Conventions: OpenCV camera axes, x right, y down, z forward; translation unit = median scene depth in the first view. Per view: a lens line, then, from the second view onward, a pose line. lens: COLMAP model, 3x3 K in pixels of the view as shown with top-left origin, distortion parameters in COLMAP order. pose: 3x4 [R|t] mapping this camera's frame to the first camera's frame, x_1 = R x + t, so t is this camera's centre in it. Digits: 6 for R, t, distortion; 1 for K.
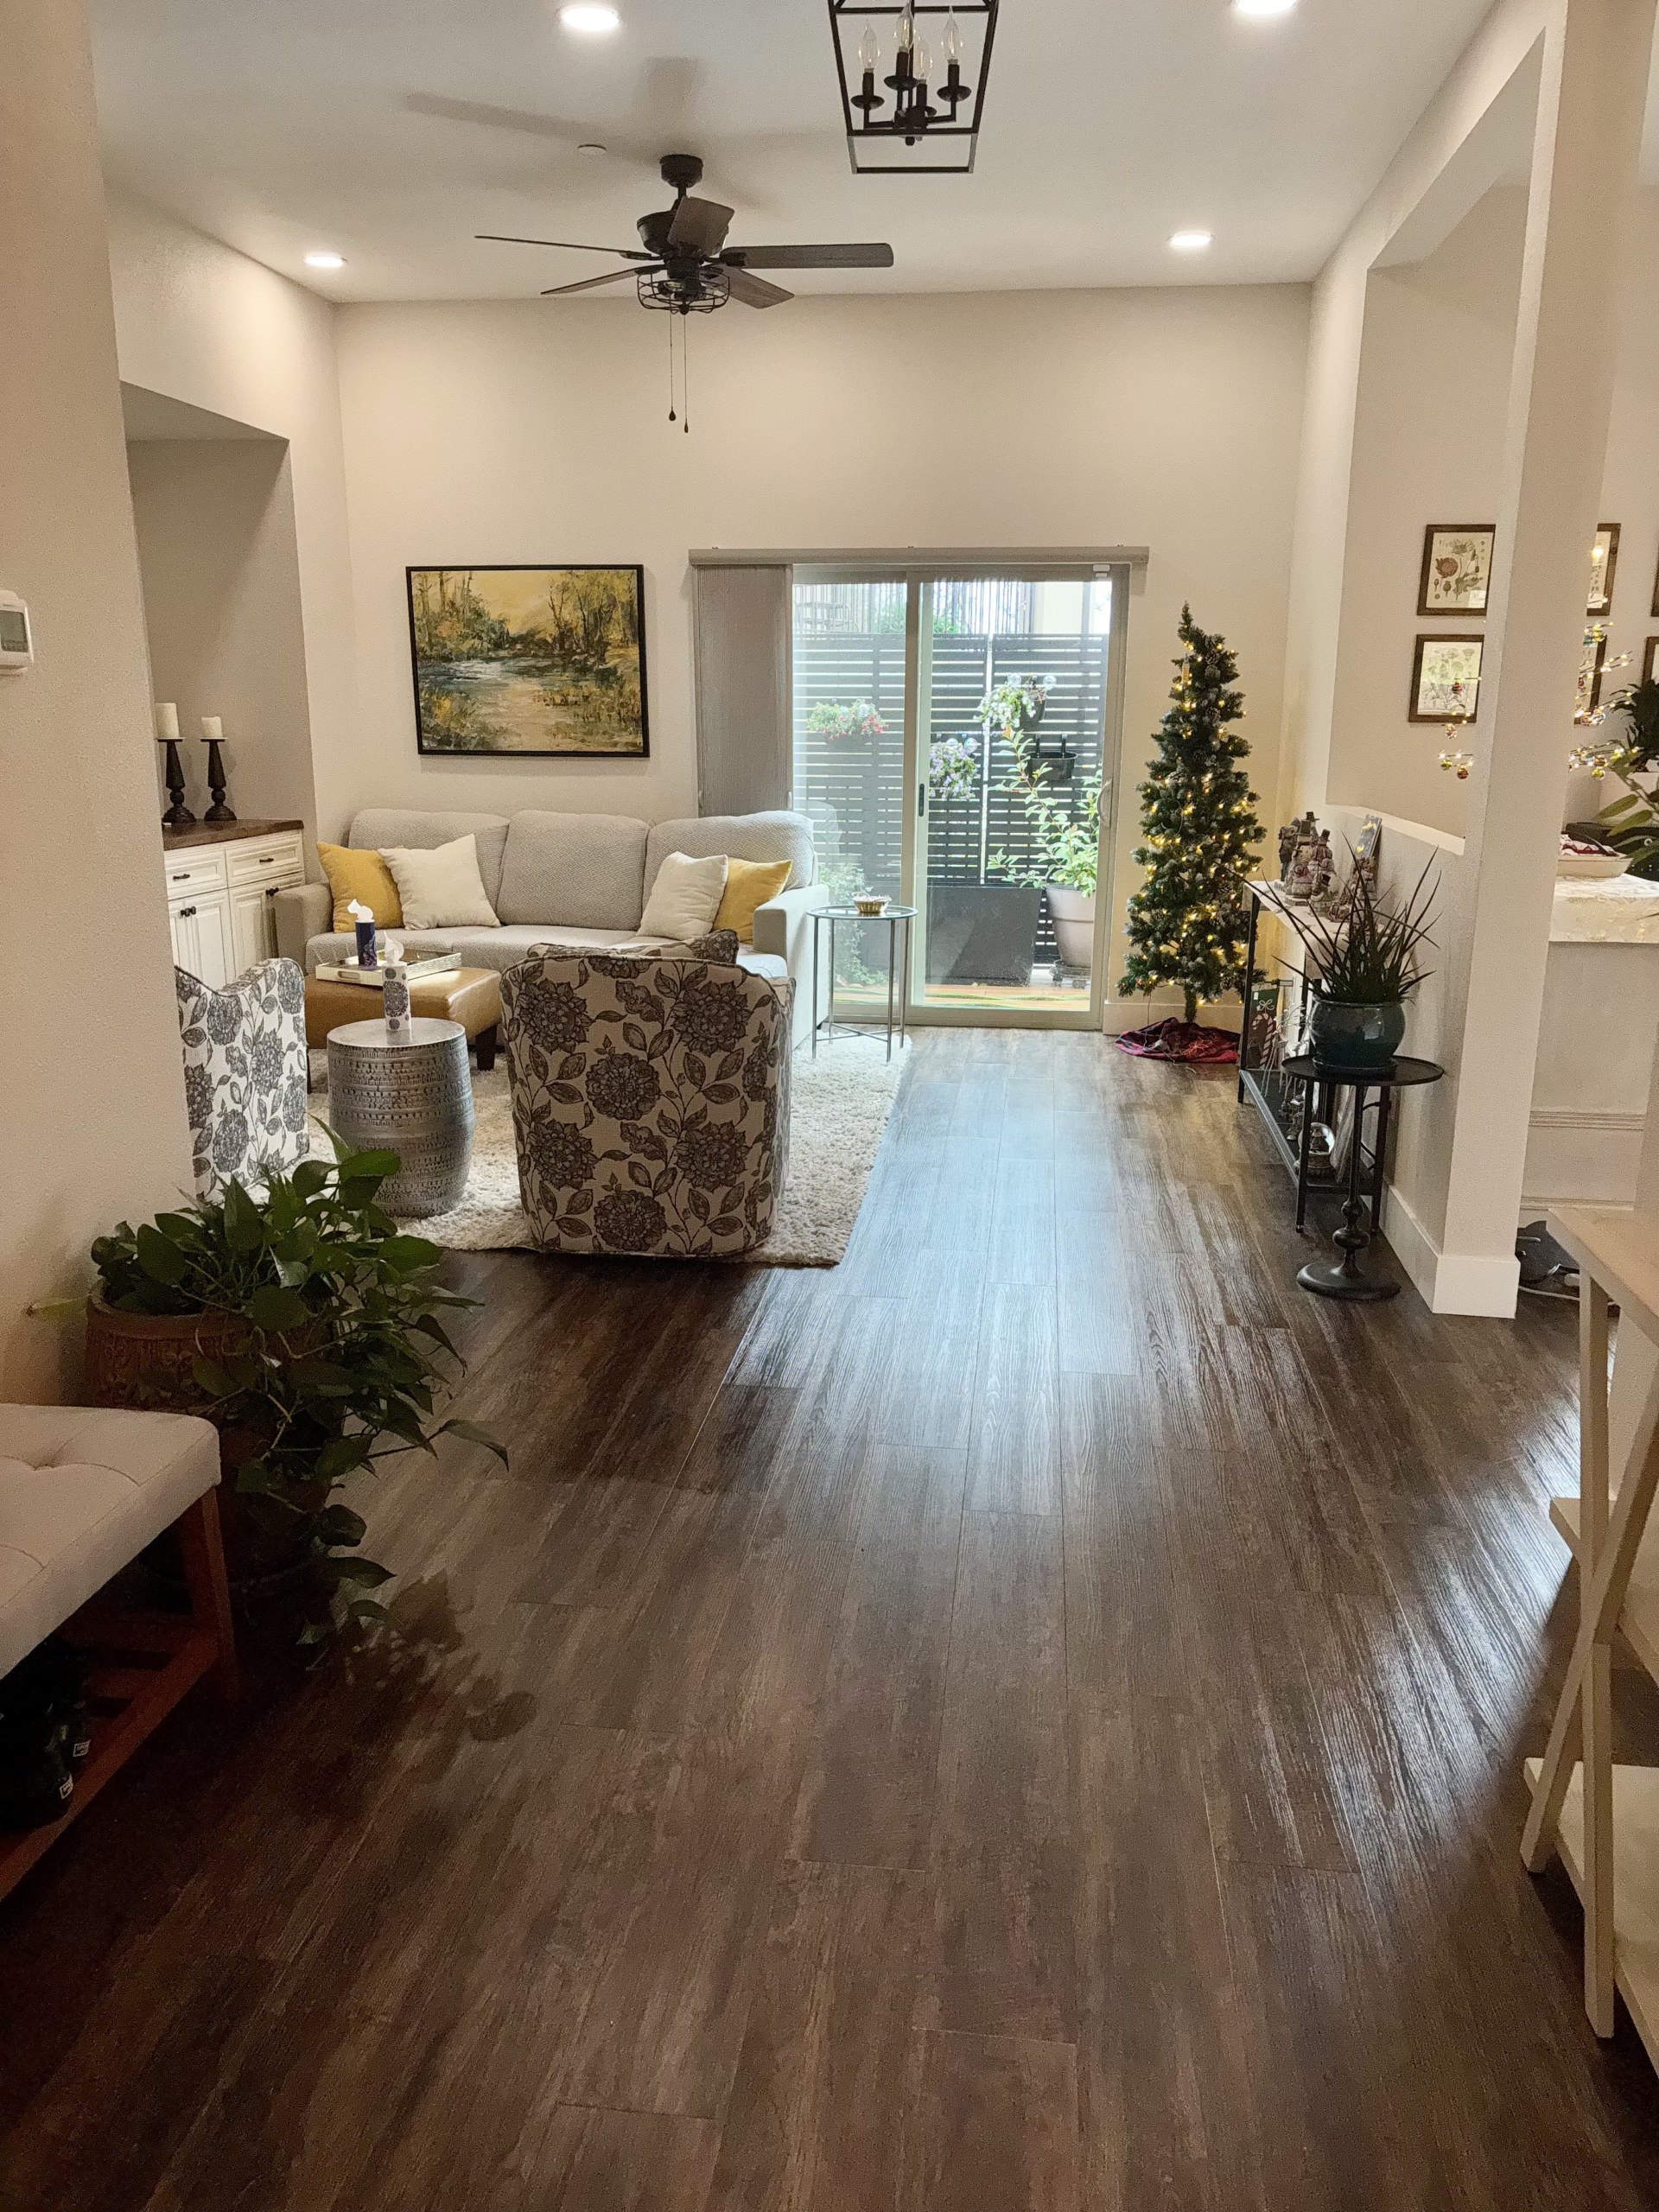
lens RADIAL K [[1655.5, 0, 829.5], [0, 1655.5, 1106.0], [0, 0, 1]] dist [0.064915, -0.069919]
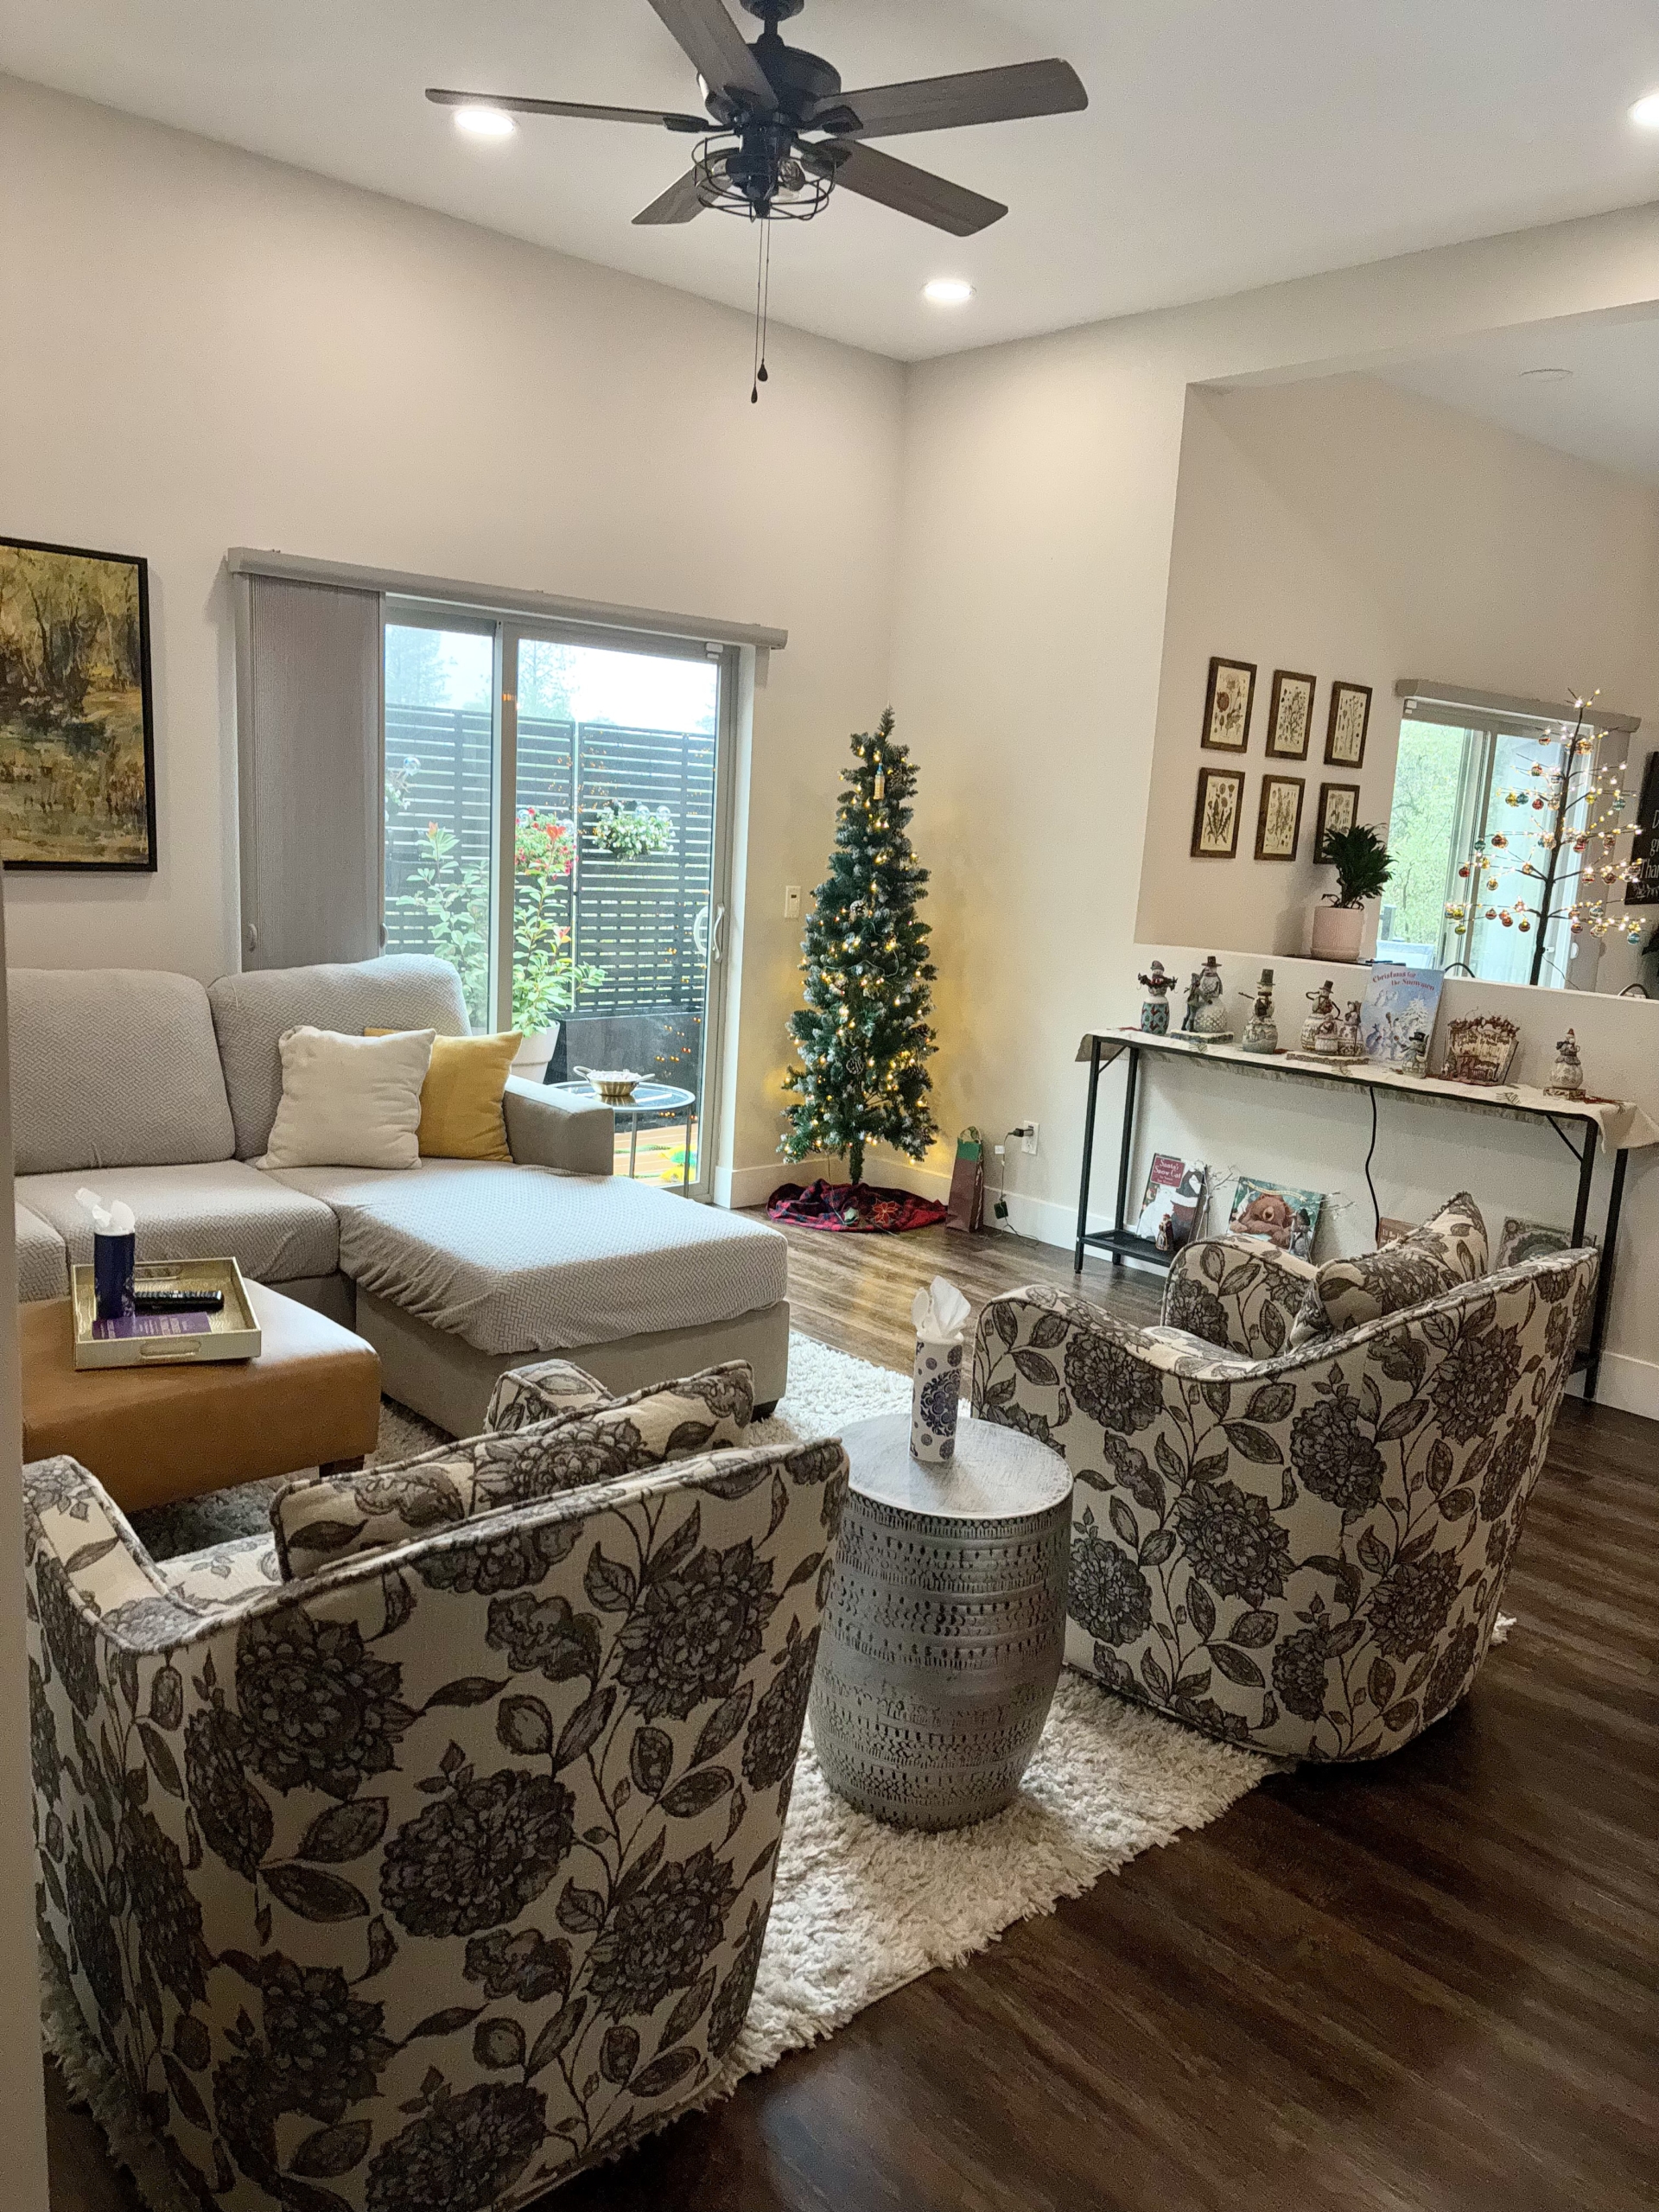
lens RADIAL K [[1661.6, 0, 832.7], [0, 1661.6, 1154.3], [0, 0, 1]] dist [-0.003373, 0.125354]
pose [[0.931082, -0.015662, 0.364475, -0.106040], [0.024232, 0.999527, -0.018951, -0.091387], [-0.364005, 0.026477, 0.931020, 0.349783]]
